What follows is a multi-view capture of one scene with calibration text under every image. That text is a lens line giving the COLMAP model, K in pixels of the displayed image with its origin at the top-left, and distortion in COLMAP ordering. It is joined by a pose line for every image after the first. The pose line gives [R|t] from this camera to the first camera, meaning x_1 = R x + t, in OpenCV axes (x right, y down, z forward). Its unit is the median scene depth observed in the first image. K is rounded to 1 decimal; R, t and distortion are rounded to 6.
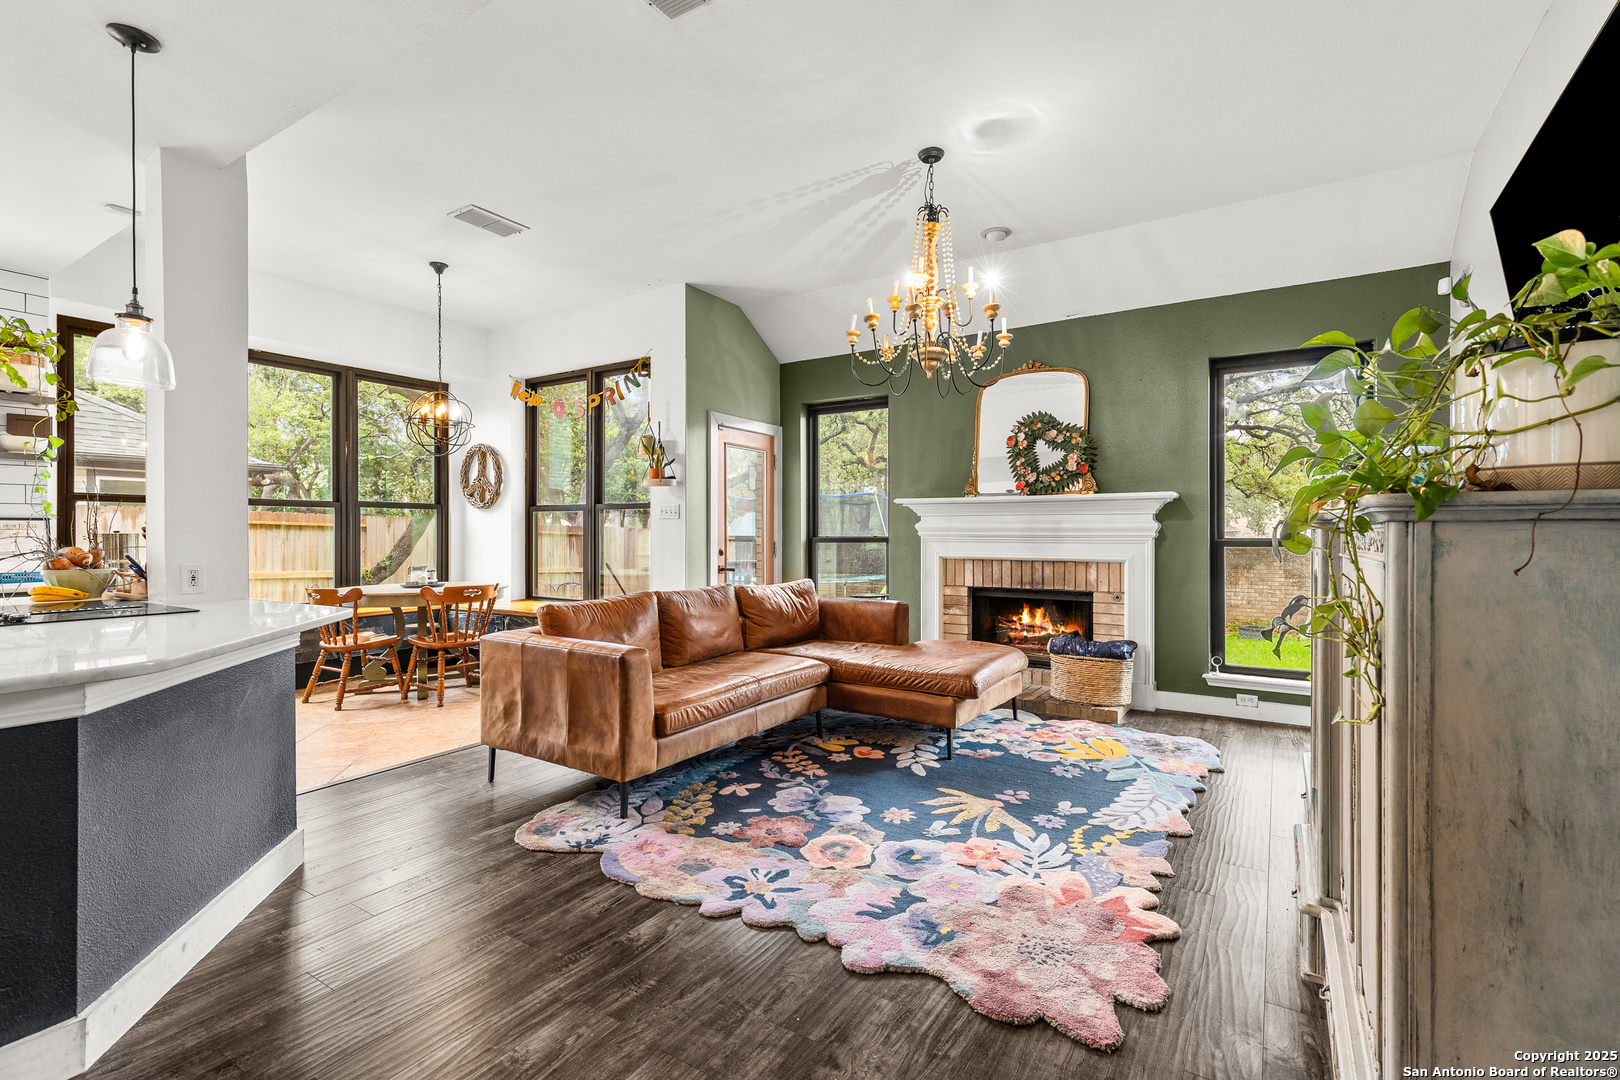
lens RADIAL K [[732.3, 0, 815.3], [0, 732.3, 531.7], [0, 0, 1]] dist [0.012209, -0.003670]
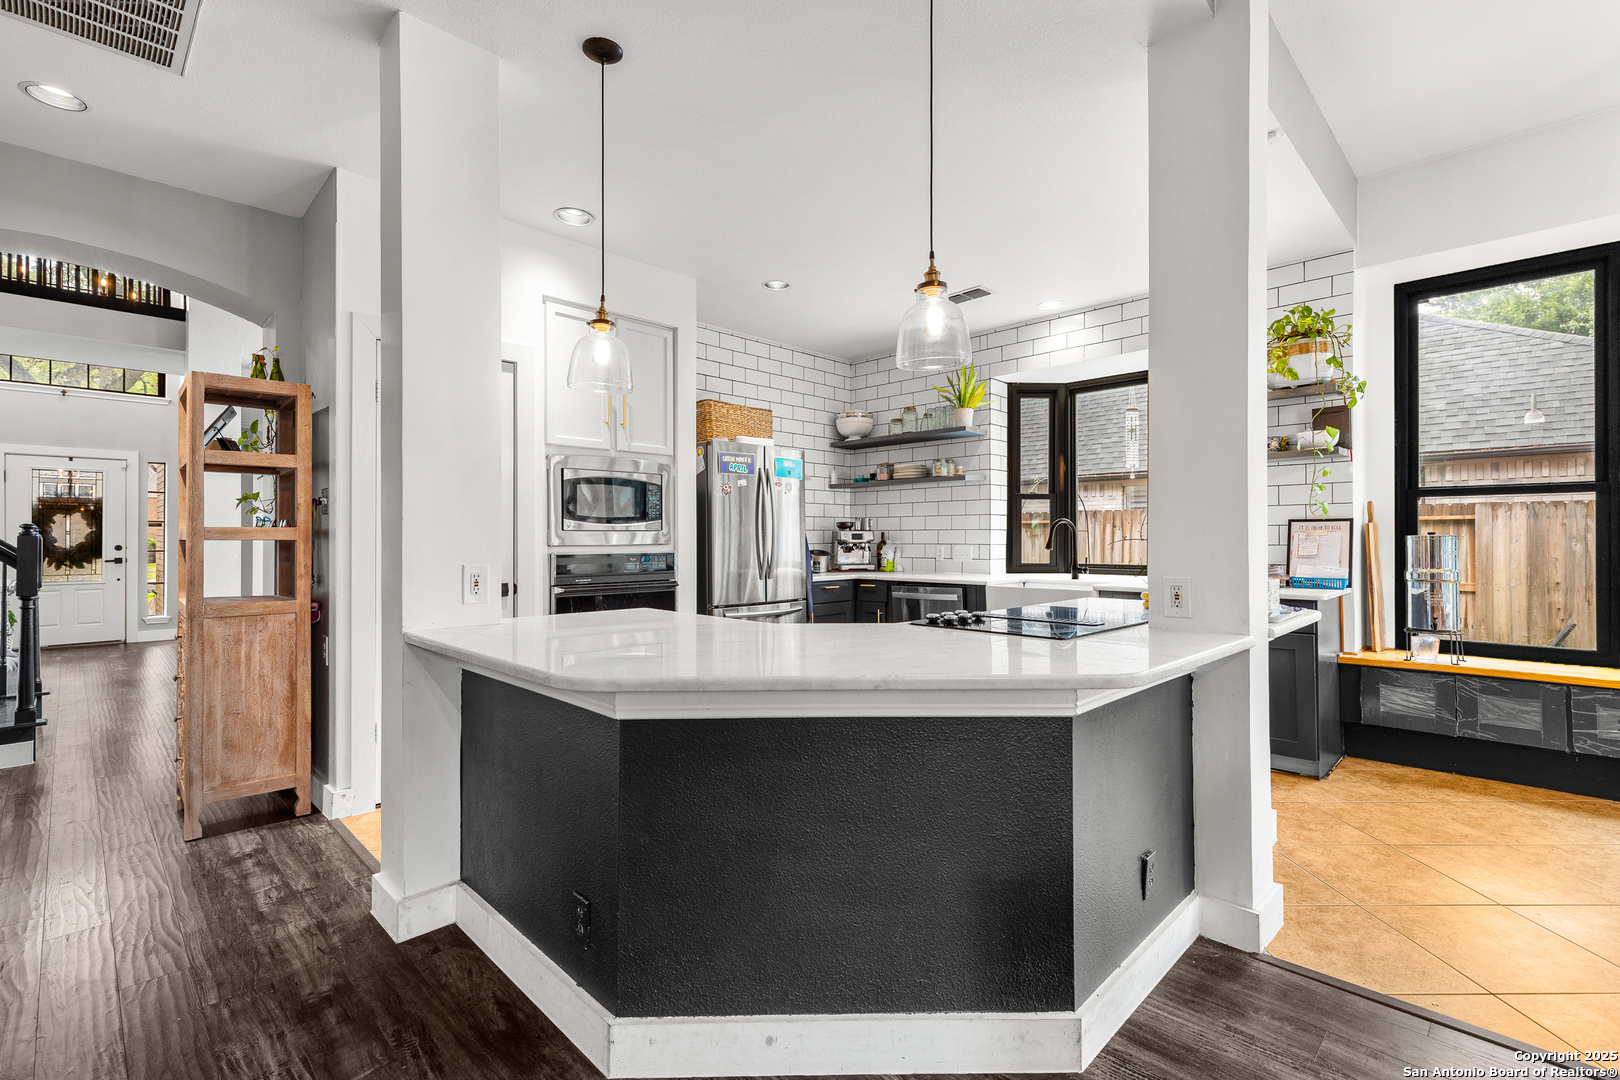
lens RADIAL K [[732.3, 0, 806.2], [0, 732.3, 540.0], [0, 0, 1]] dist [0.012209, -0.003670]
pose [[-0.217497, 0.004905, -0.976049, -0.023998], [0.005107, 0.999979, 0.003887, 0.001857], [0.976048, -0.004139, -0.217518, 0.620971]]
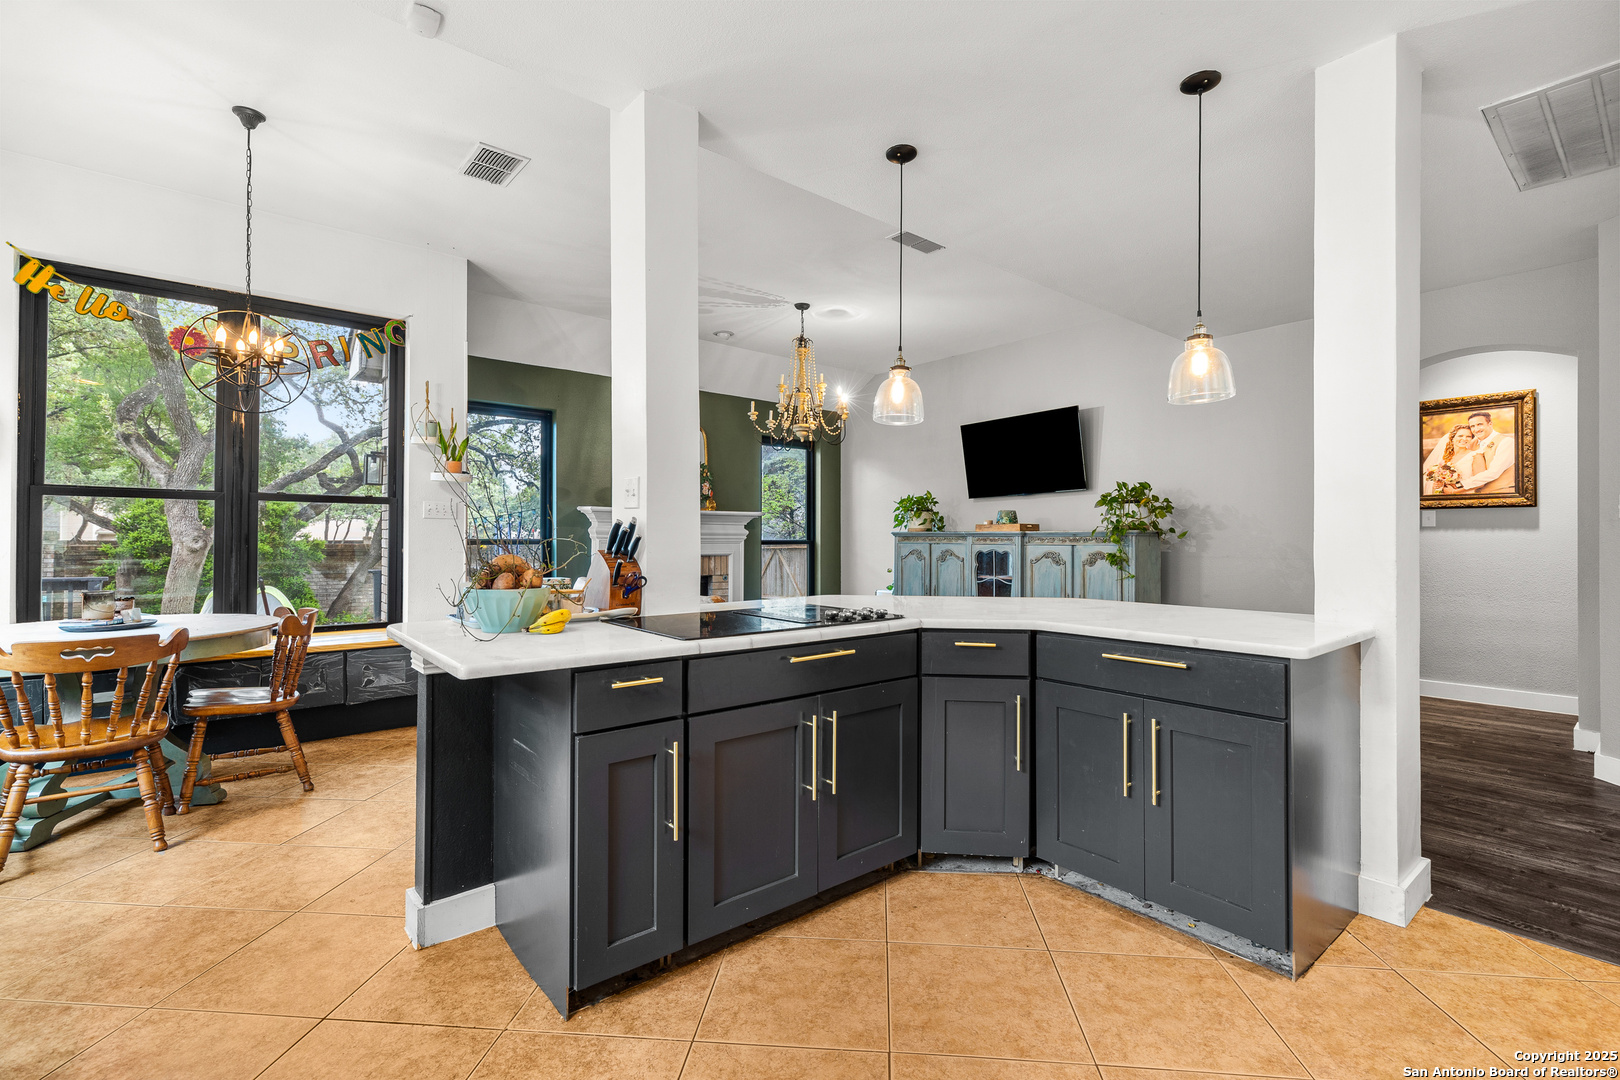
lens RADIAL K [[732.3, 0, 805.4], [0, 732.3, 536.5], [0, 0, 1]] dist [0.012209, -0.003670]
pose [[0.310045, 0.005466, 0.950706, -1.304864], [-0.006319, 0.999973, -0.003688, 0.007159], [-0.950701, -0.004864, 0.310071, 0.452632]]
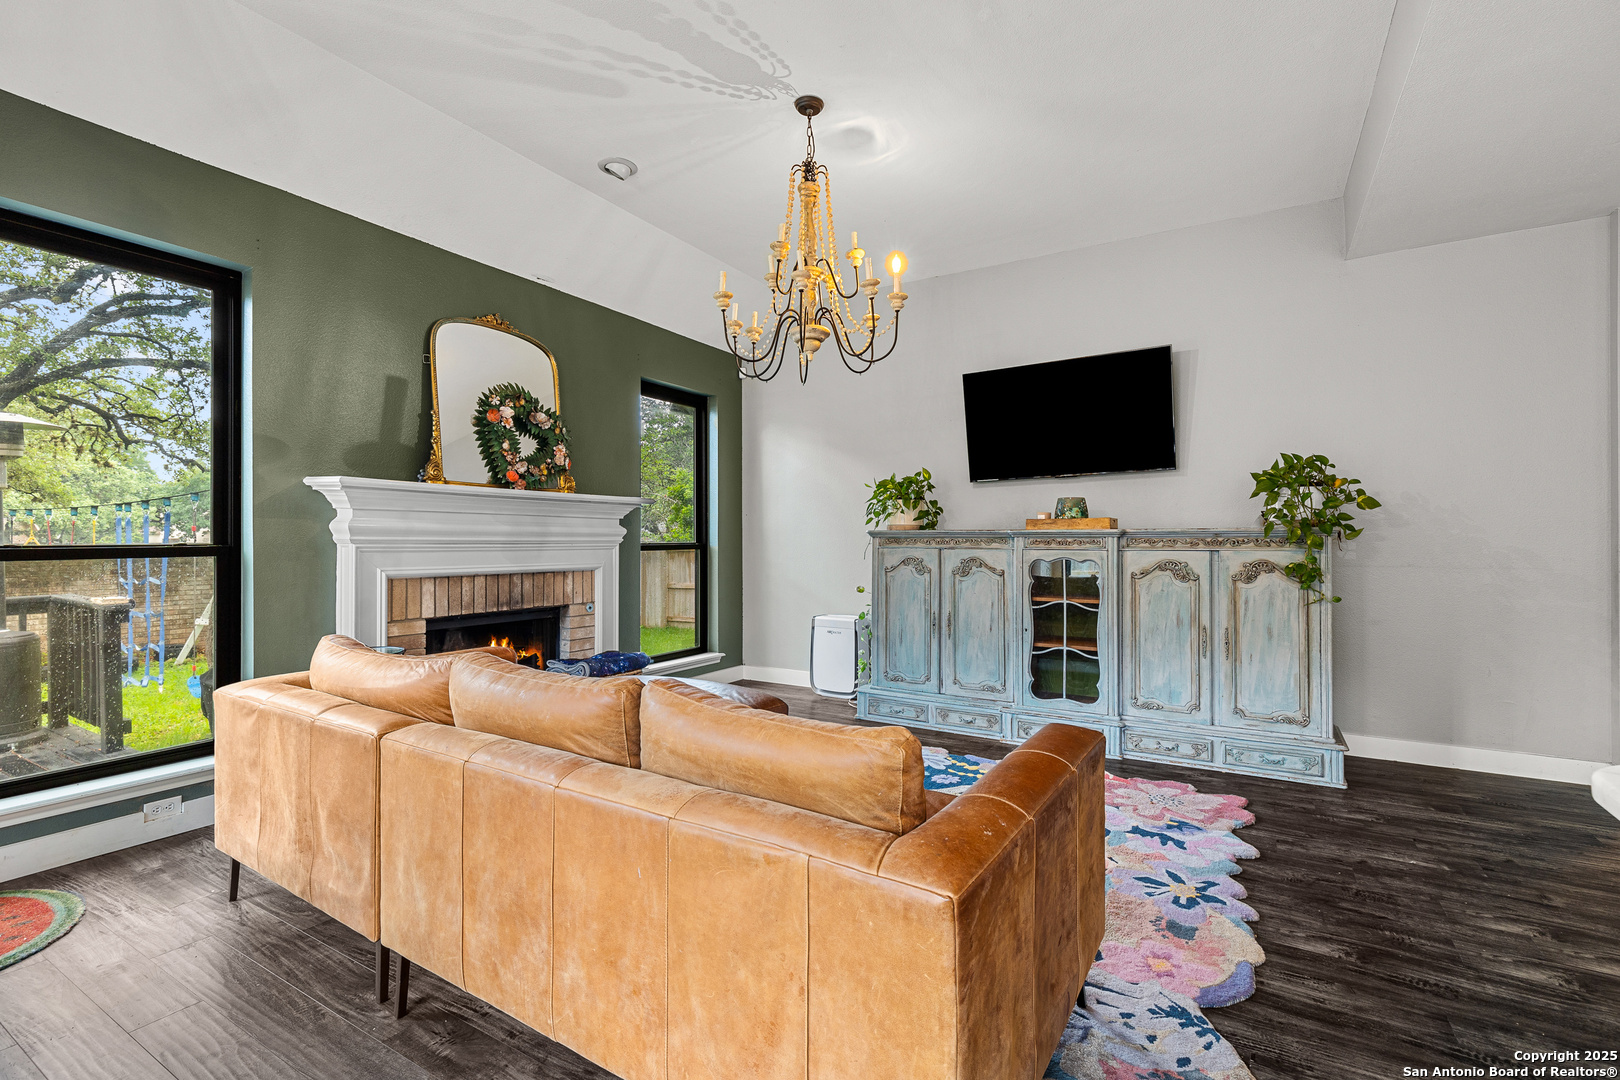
lens RADIAL K [[732.3, 0, 812.6], [0, 732.3, 534.1], [0, 0, 1]] dist [0.012209, -0.003670]
pose [[-0.026605, 0.007844, 0.999615, -0.666125], [-0.003075, 0.999964, -0.007929, 0.003314], [-0.999641, -0.003284, -0.026580, 0.951820]]
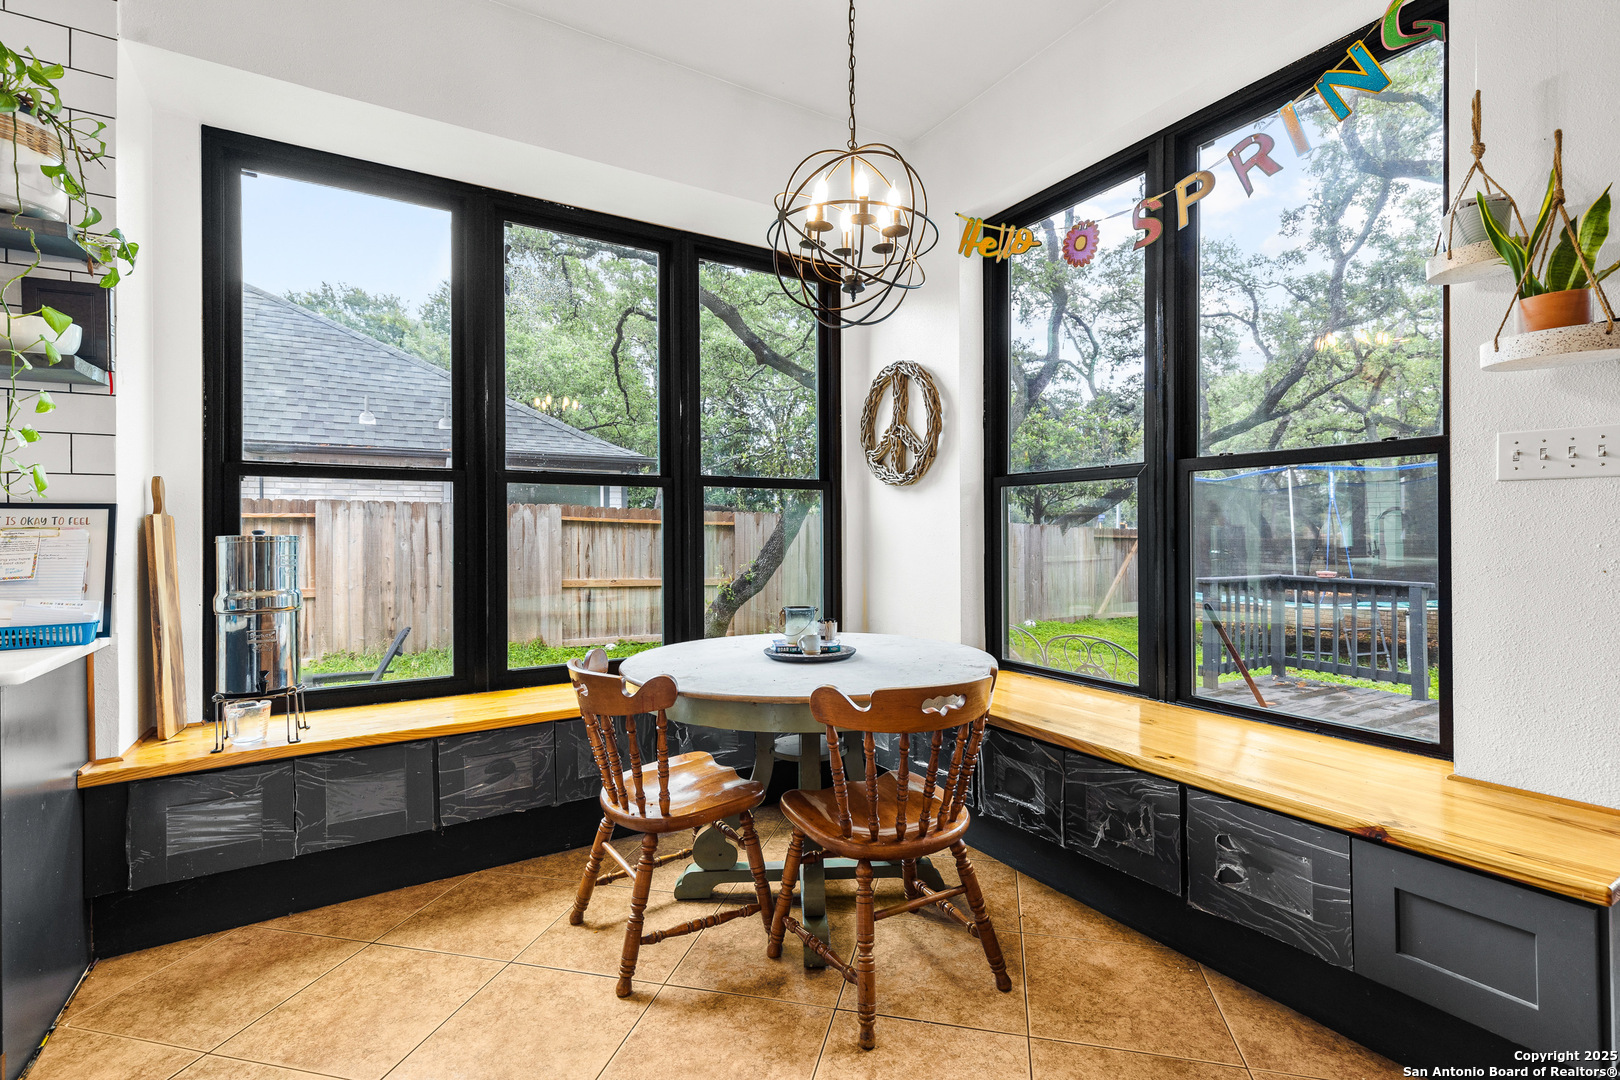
lens RADIAL K [[732.3, 0, 822.8], [0, 732.3, 525.6], [0, 0, 1]] dist [0.012209, -0.003670]
pose [[0.901672, -0.008406, -0.432339, -0.484020], [0.005661, 0.999955, -0.007634, 0.002663], [0.432384, 0.004436, 0.901679, 0.874761]]
